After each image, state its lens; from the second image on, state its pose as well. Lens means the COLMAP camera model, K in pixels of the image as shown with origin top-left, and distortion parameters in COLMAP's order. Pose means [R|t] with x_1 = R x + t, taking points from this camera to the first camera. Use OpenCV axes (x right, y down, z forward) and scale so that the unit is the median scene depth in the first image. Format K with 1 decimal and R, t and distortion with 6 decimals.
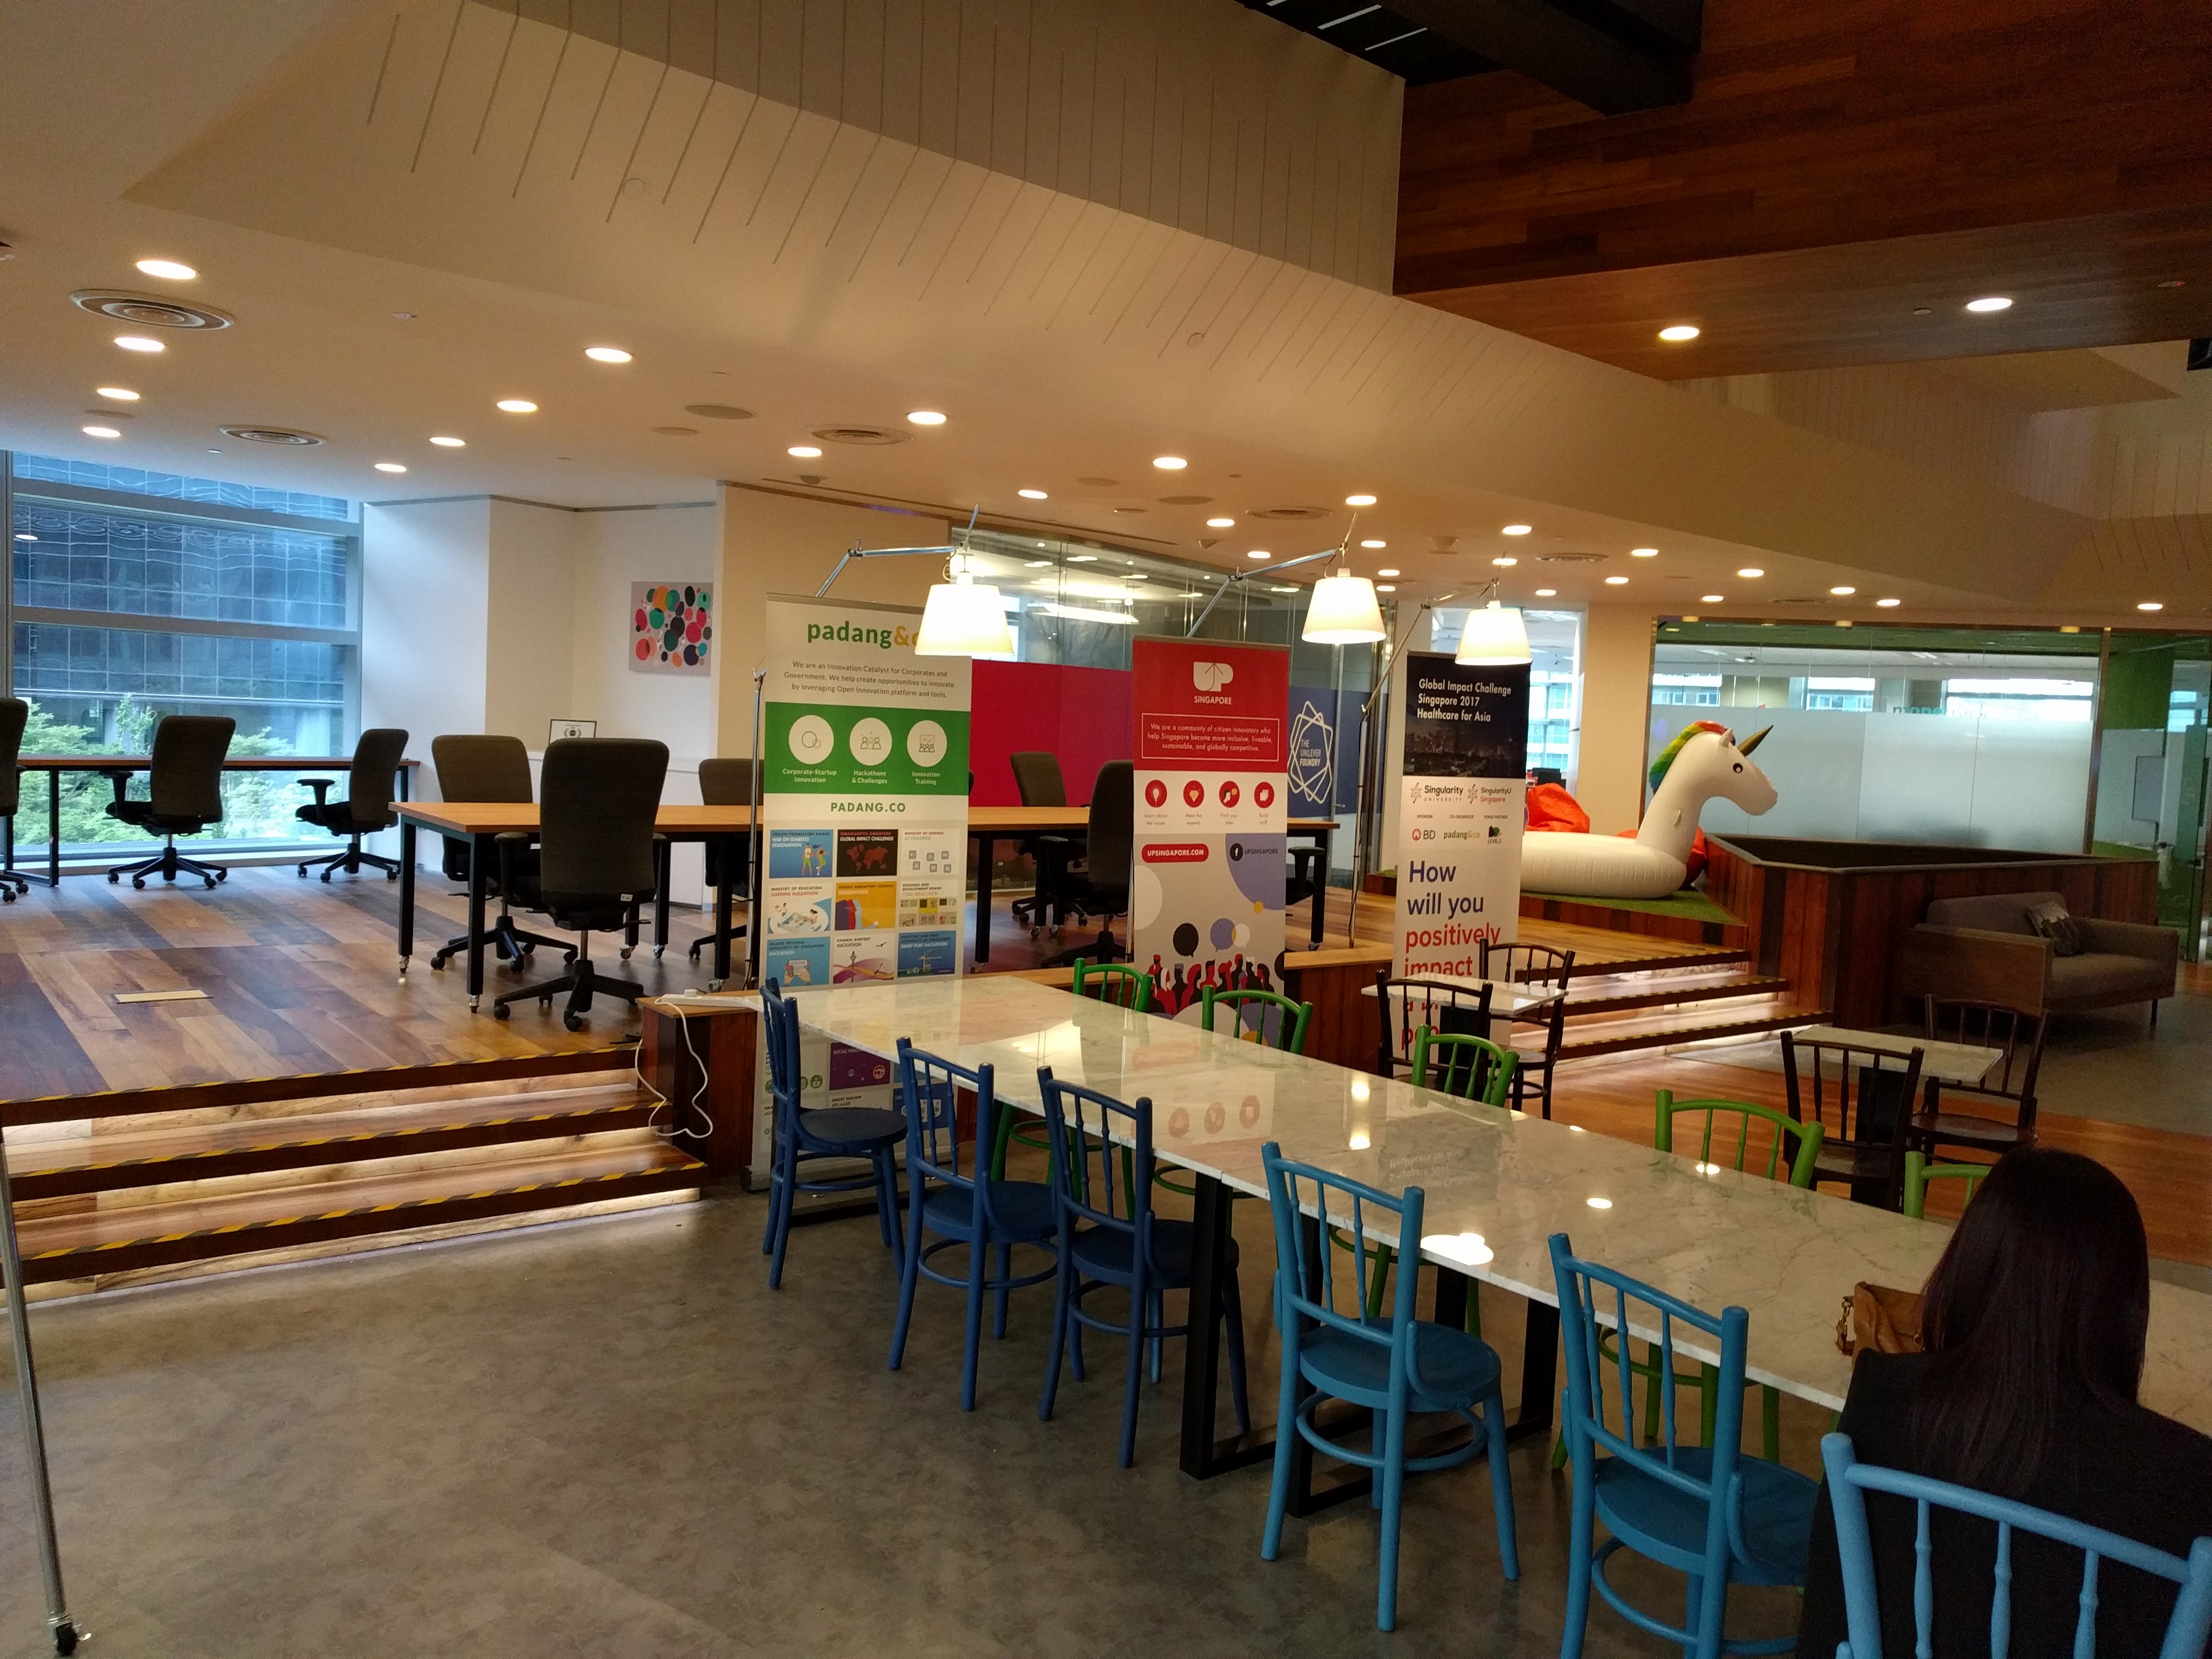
lens RADIAL K [[1601.8, 0, 1084.8], [0, 1601.8, 820.9], [0, 0, 1]] dist [0.004369, 0.008560]
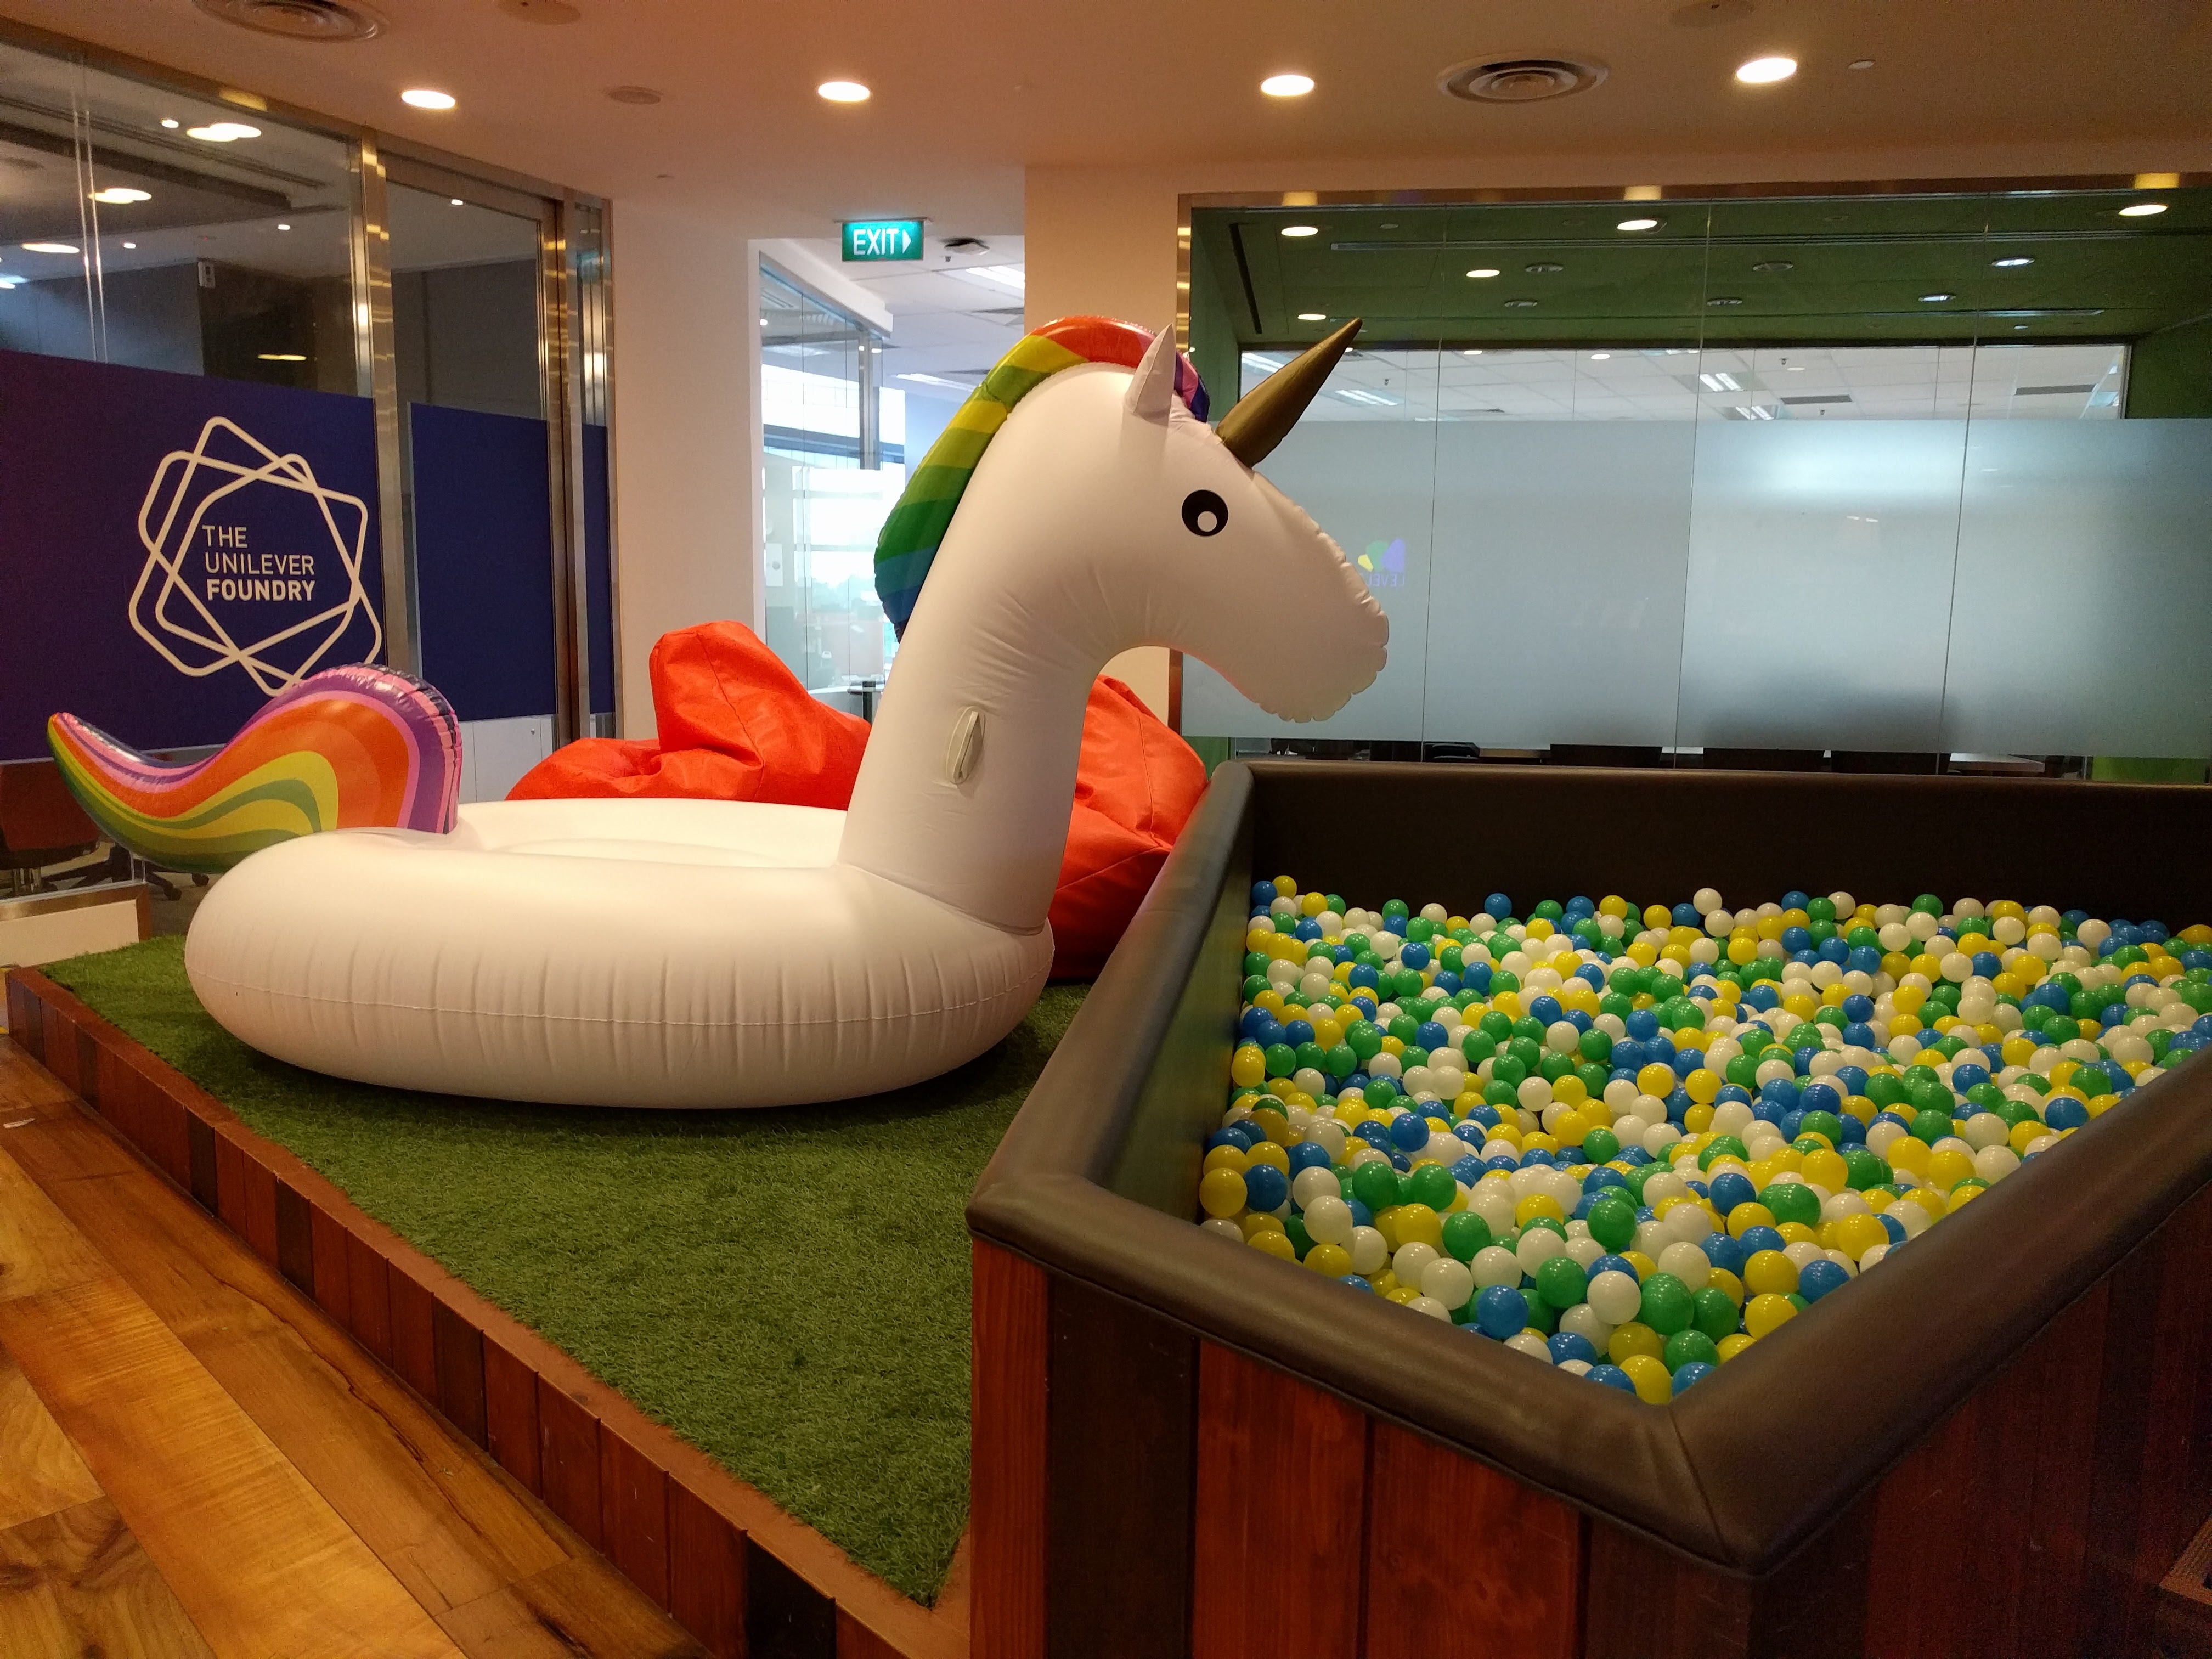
lens RADIAL K [[1601.8, 0, 1084.8], [0, 1601.8, 820.9], [0, 0, 1]] dist [0.004369, 0.008560]
pose [[0.993085, -0.044931, 0.108455, 0.376427], [0.035976, 0.995887, 0.083161, -0.010173], [-0.111746, -0.078685, 0.990617, 0.804576]]
